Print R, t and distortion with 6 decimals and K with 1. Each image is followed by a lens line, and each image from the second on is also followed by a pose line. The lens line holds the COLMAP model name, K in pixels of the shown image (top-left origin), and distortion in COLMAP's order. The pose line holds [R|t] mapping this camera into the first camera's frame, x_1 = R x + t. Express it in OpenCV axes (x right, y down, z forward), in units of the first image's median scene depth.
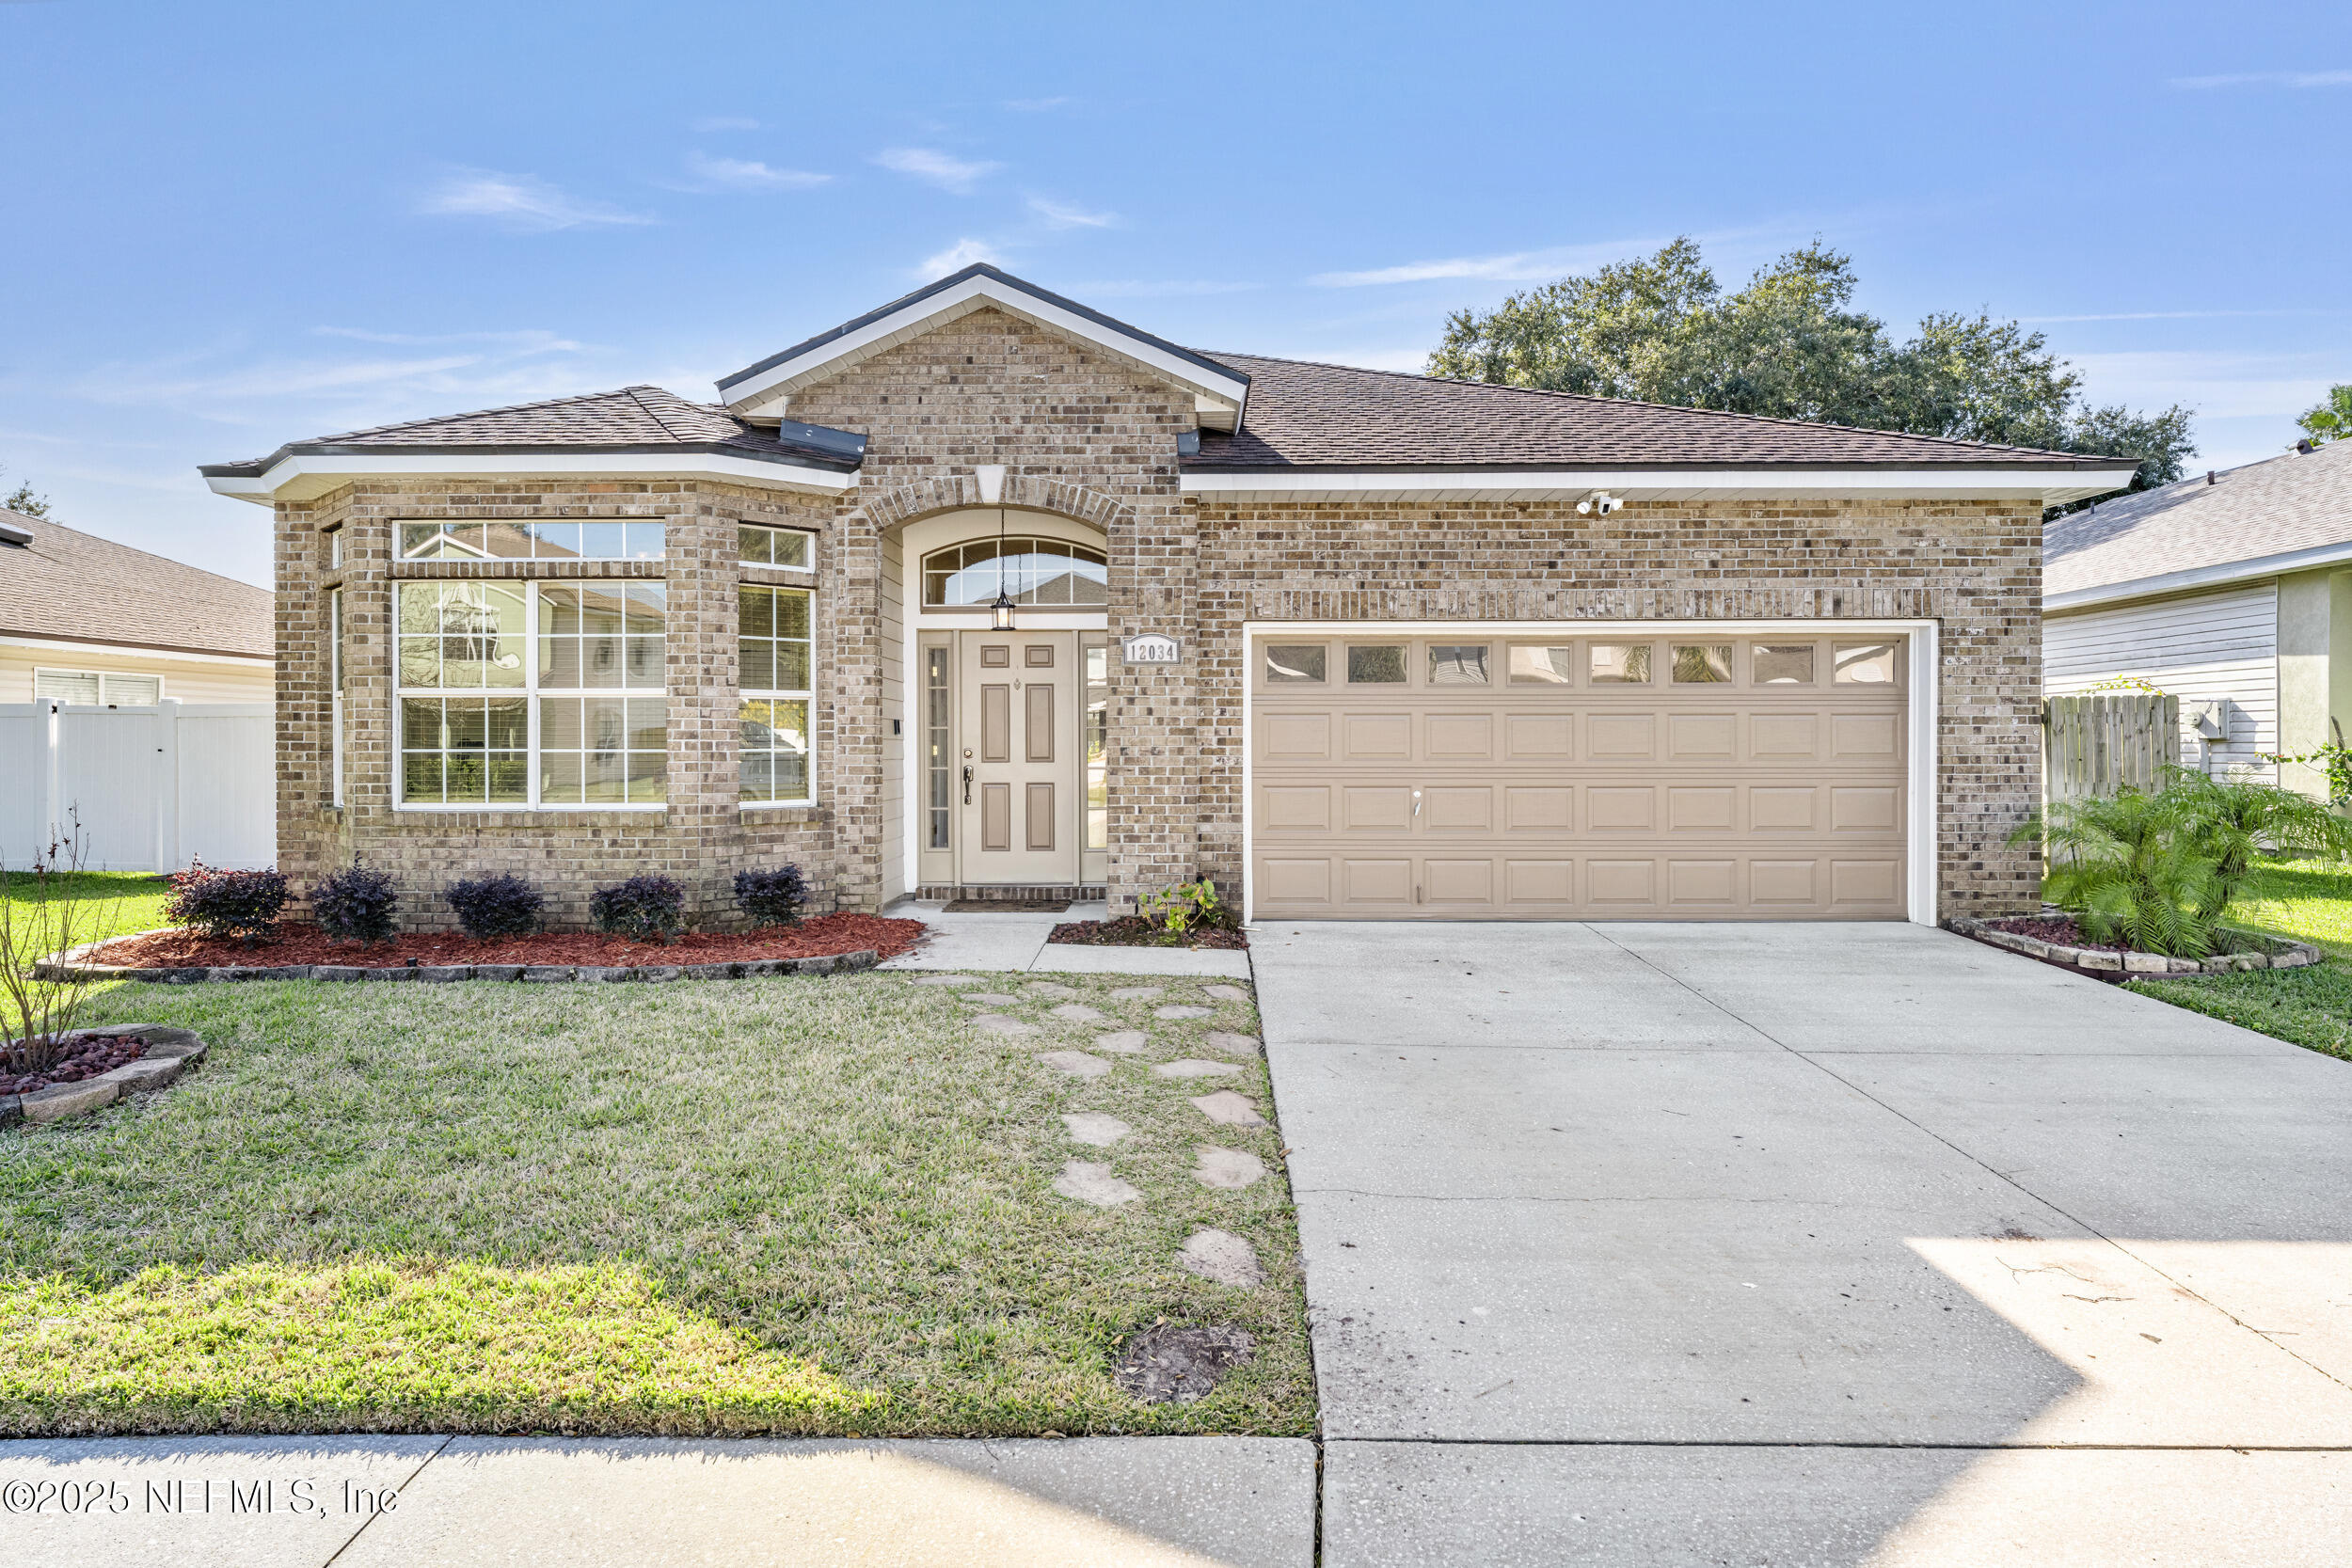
lens RADIAL K [[1380.9, 0, 1204.4], [0, 1380.9, 748.5], [0, 0, 1]] dist [0.001757, 0.000454]
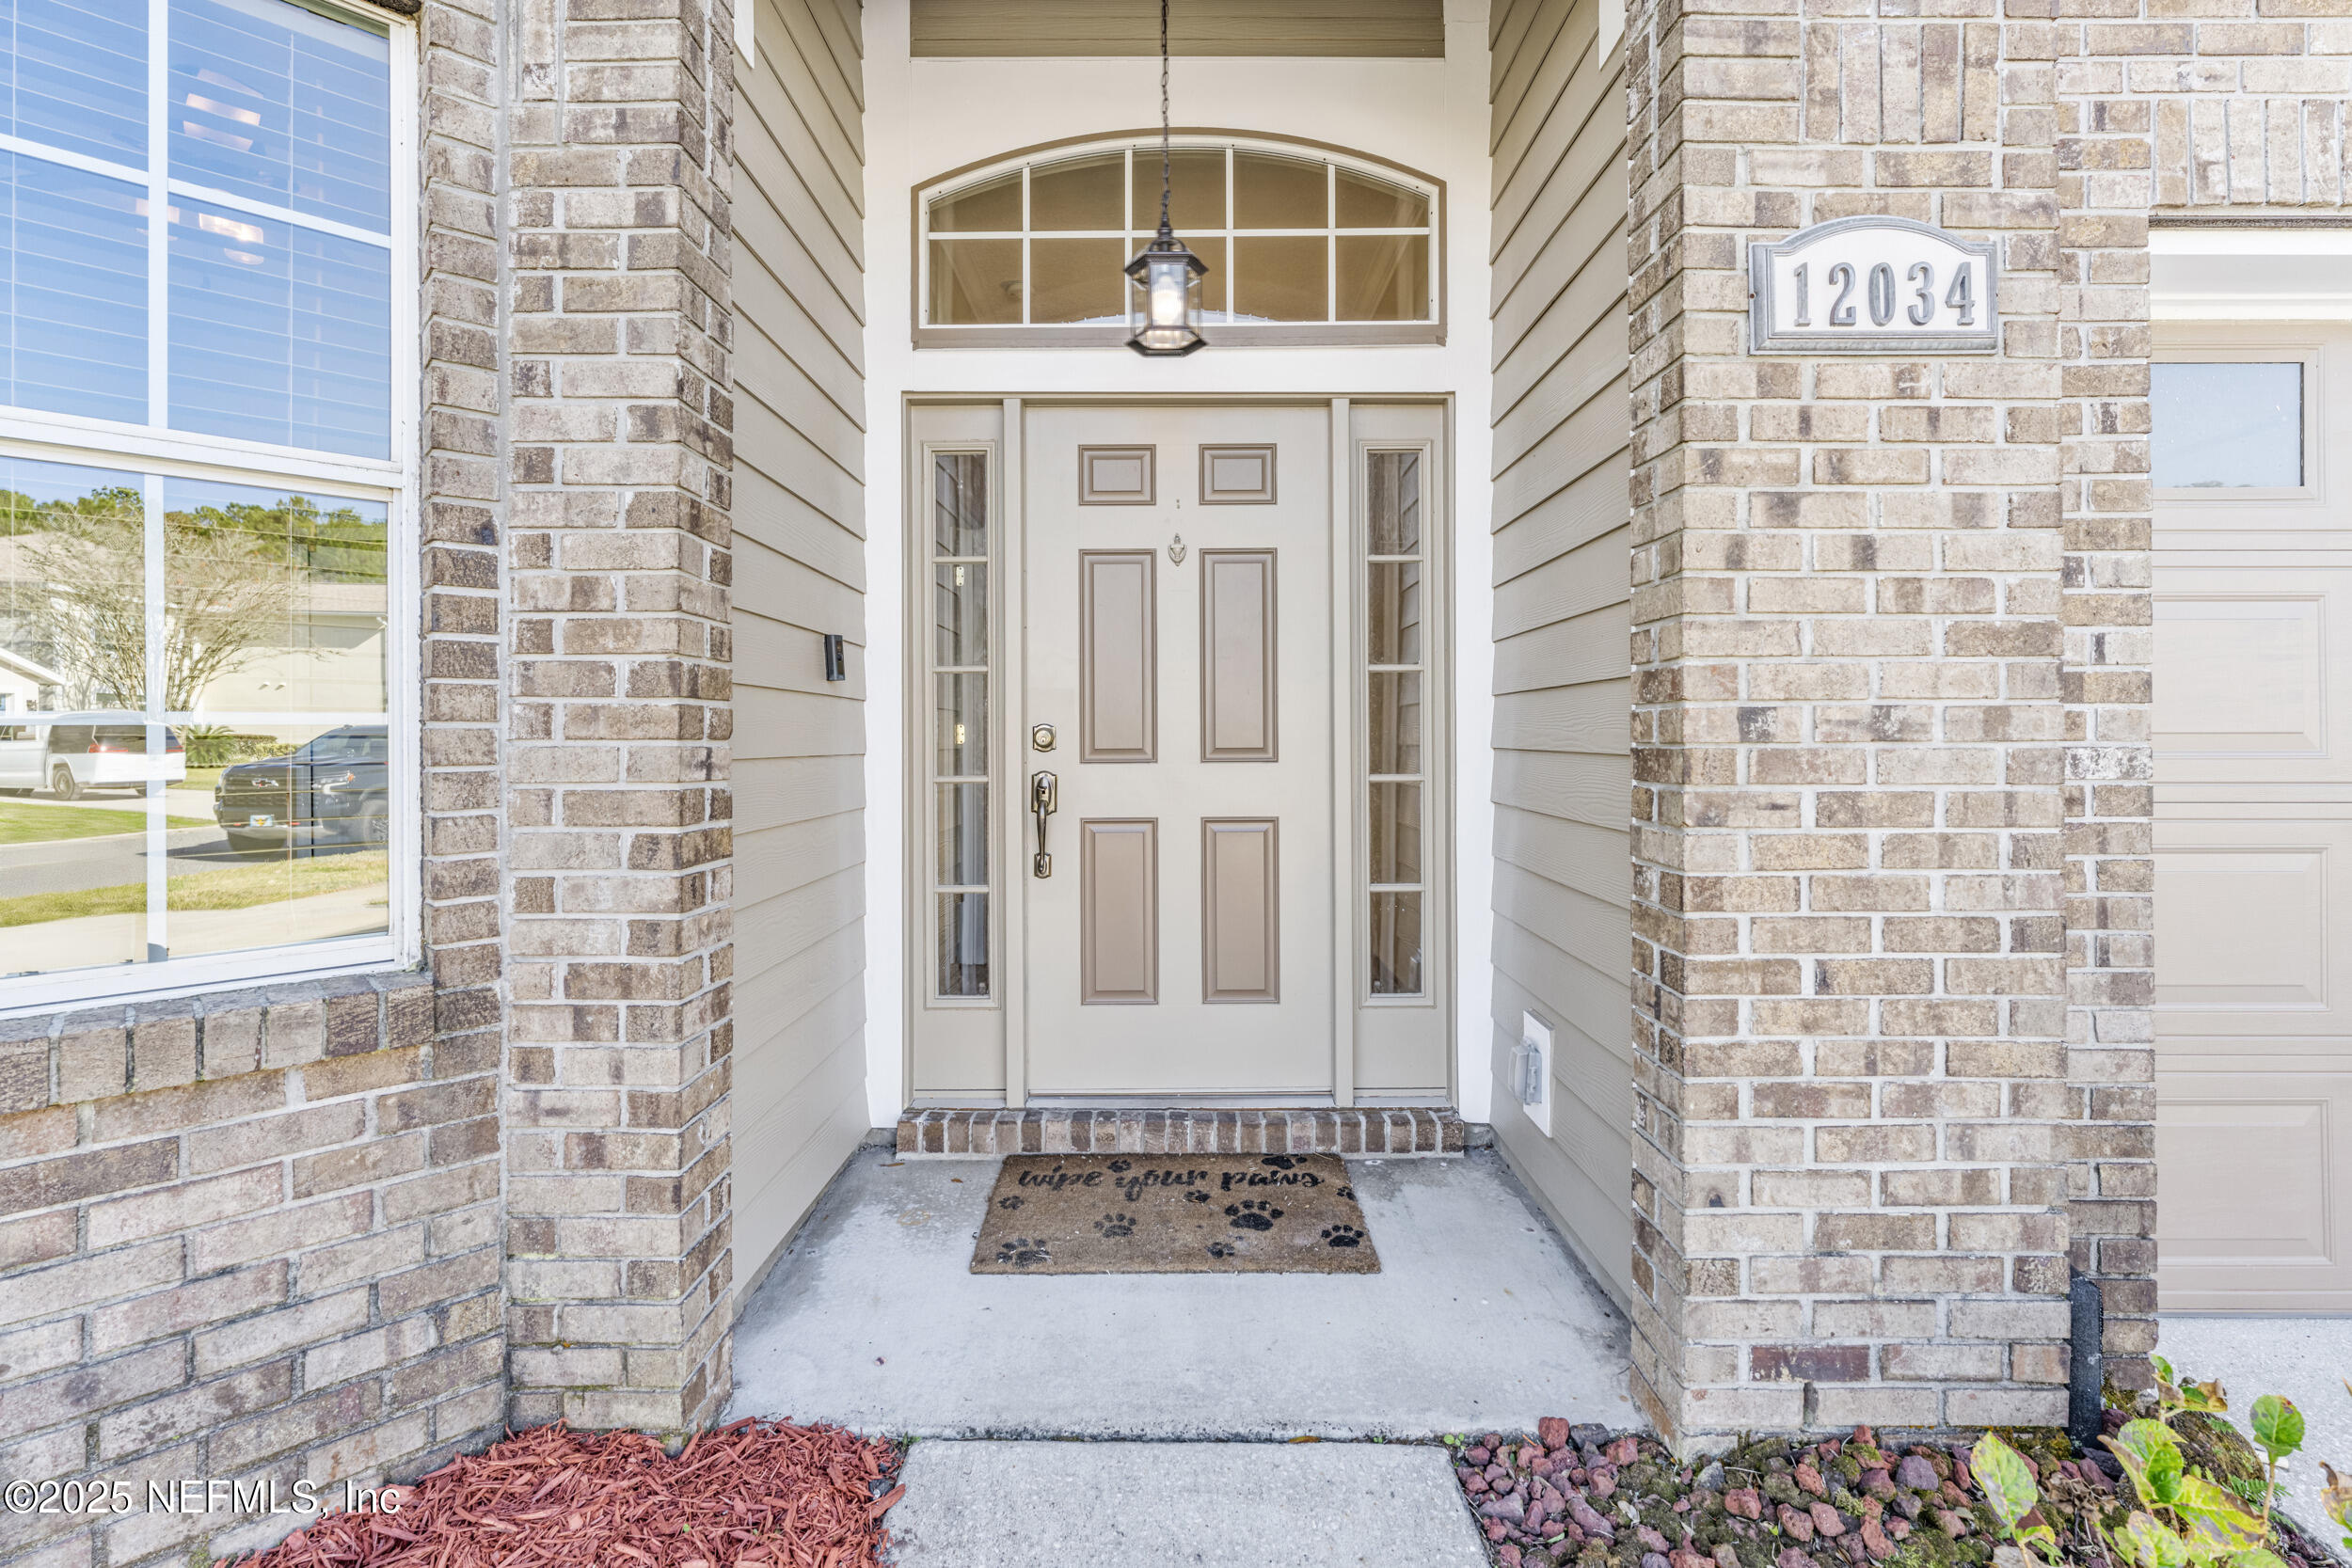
lens RADIAL K [[1024.8, 0, 1193.4], [0, 1024.8, 731.7], [0, 0, 1]] dist [-0.003993, -0.000419]
pose [[0.999827, -0.001089, 0.018550, -0.155023], [0.001205, 0.999980, -0.006244, 0.004200], [-0.018542, 0.006265, 0.999808, 0.826139]]
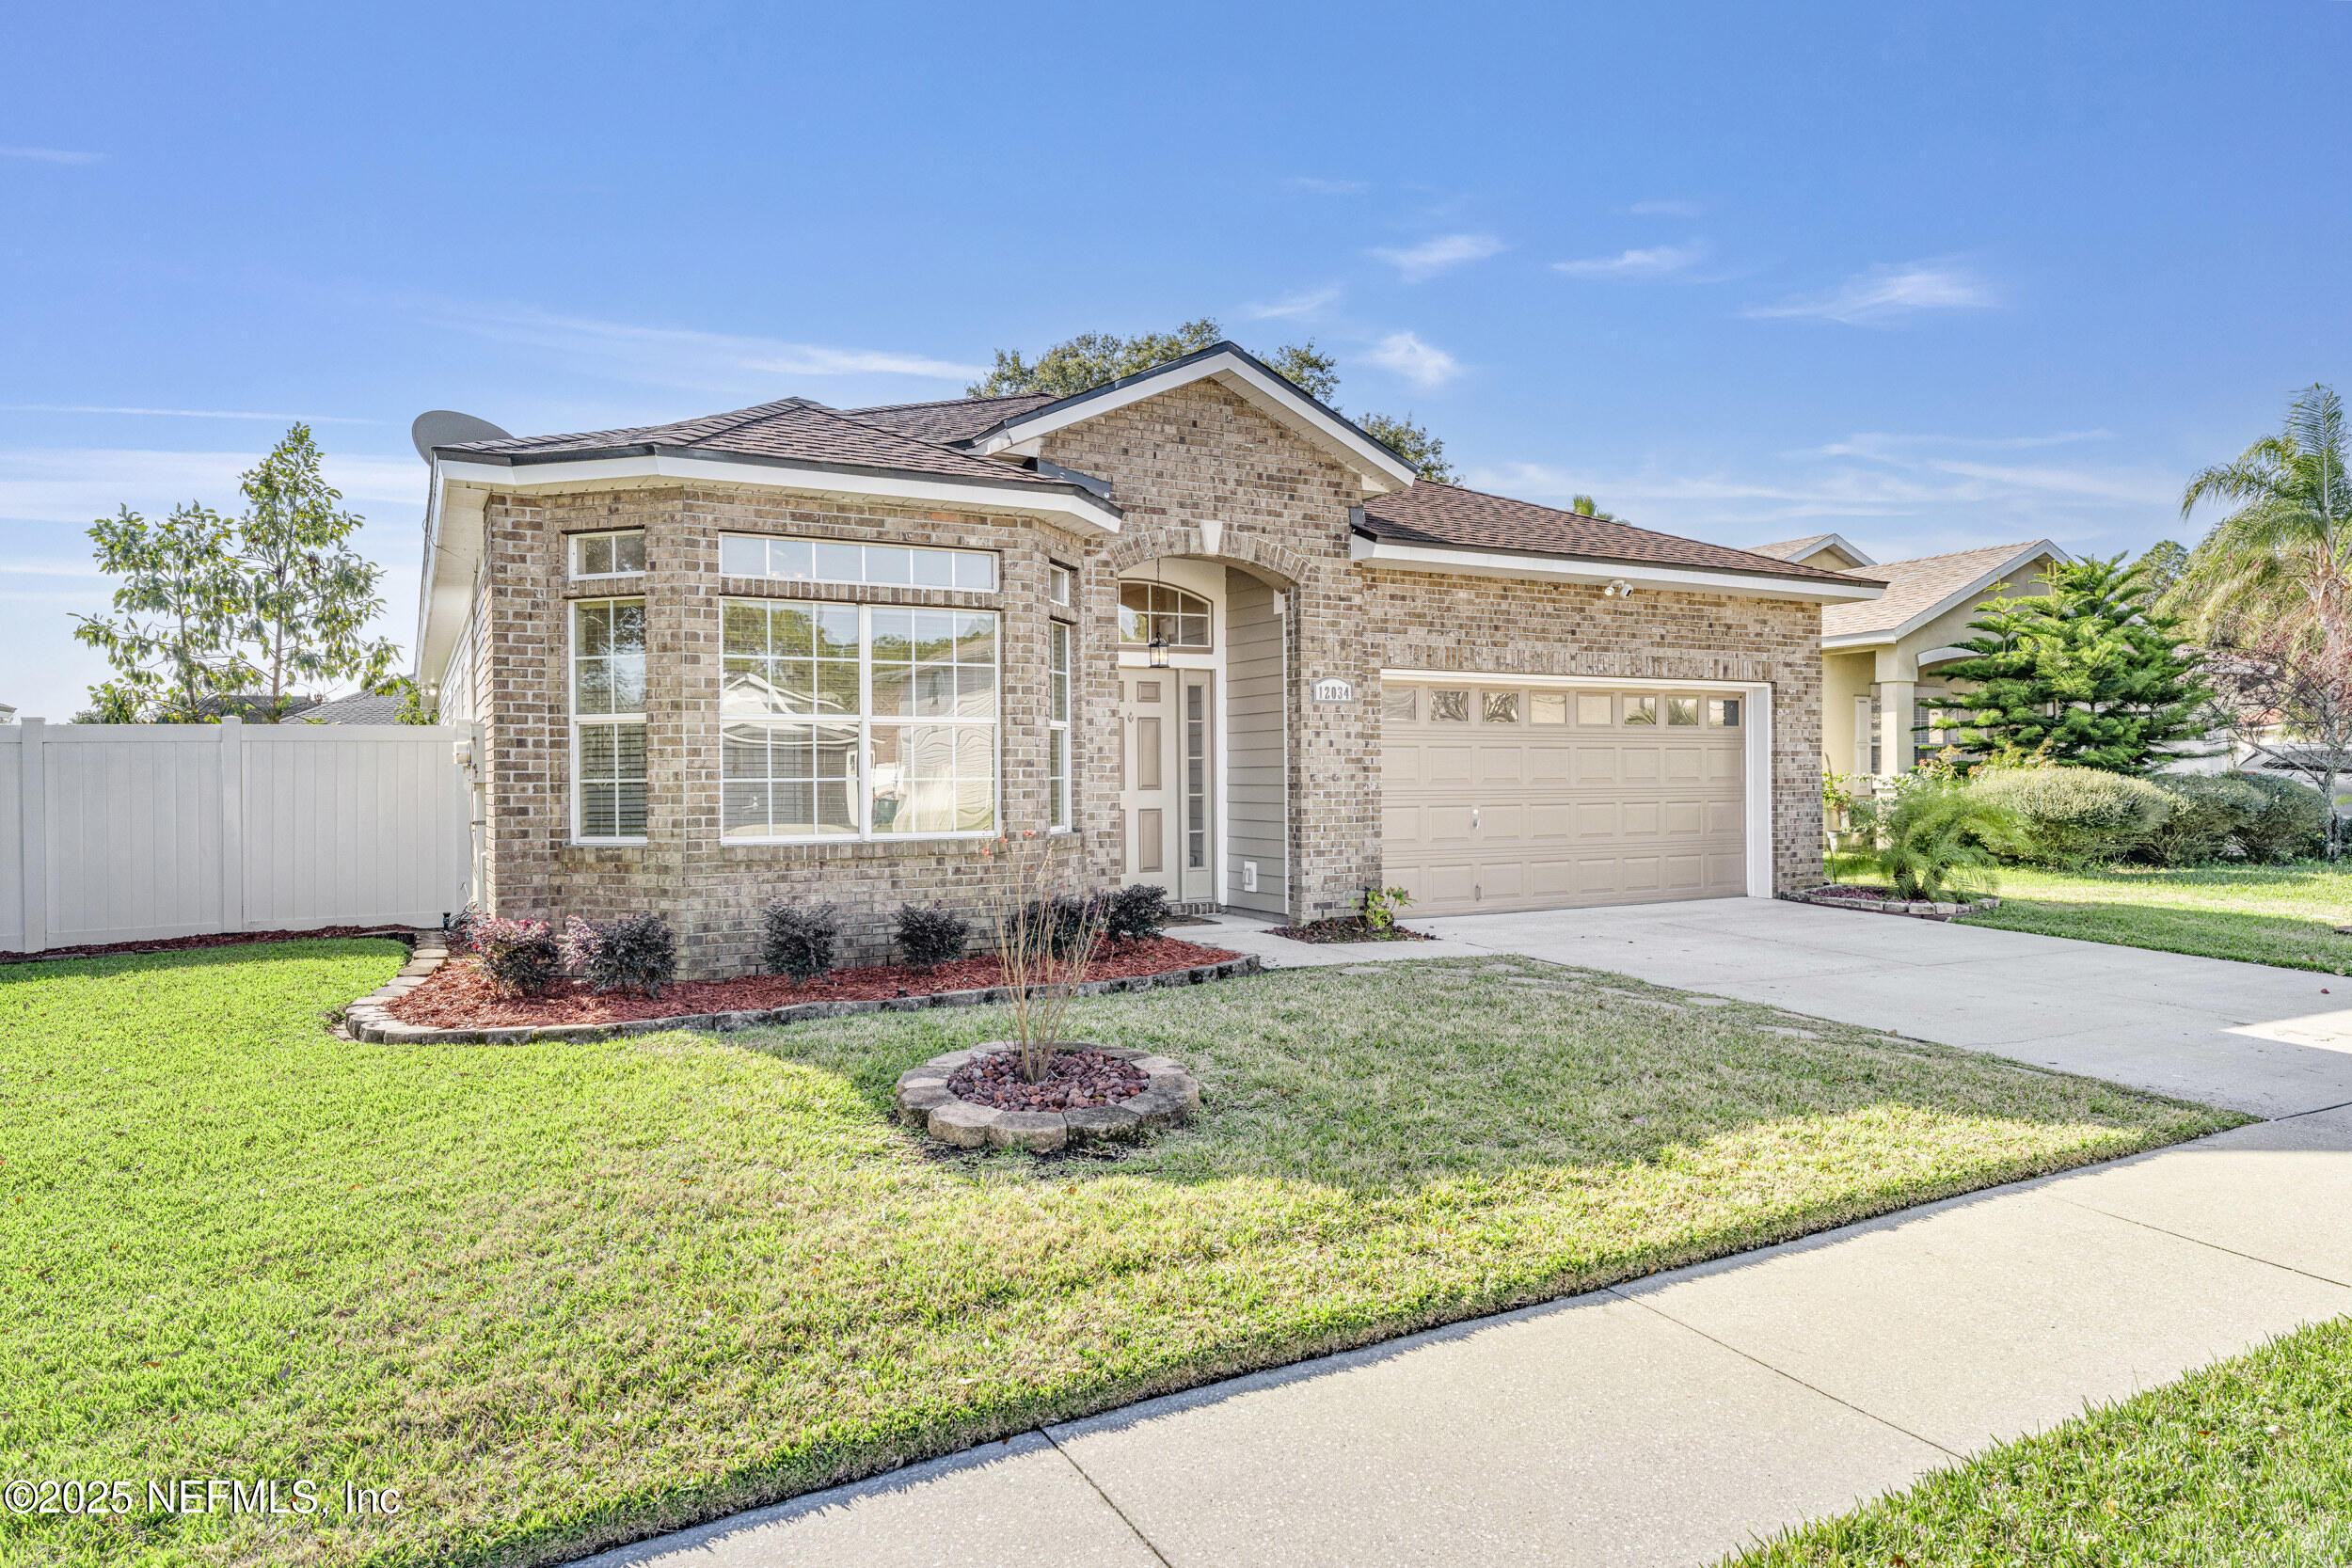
lens RADIAL K [[1461.4, 0, 1166.8], [0, 1461.4, 783.2], [0, 0, 1]] dist [-0.001818, -0.003528]
pose [[0.867543, -0.006863, 0.497314, -0.768374], [0.008592, 0.999962, -0.001190, 0.006845], [-0.497287, 0.005306, 0.867570, 0.001010]]
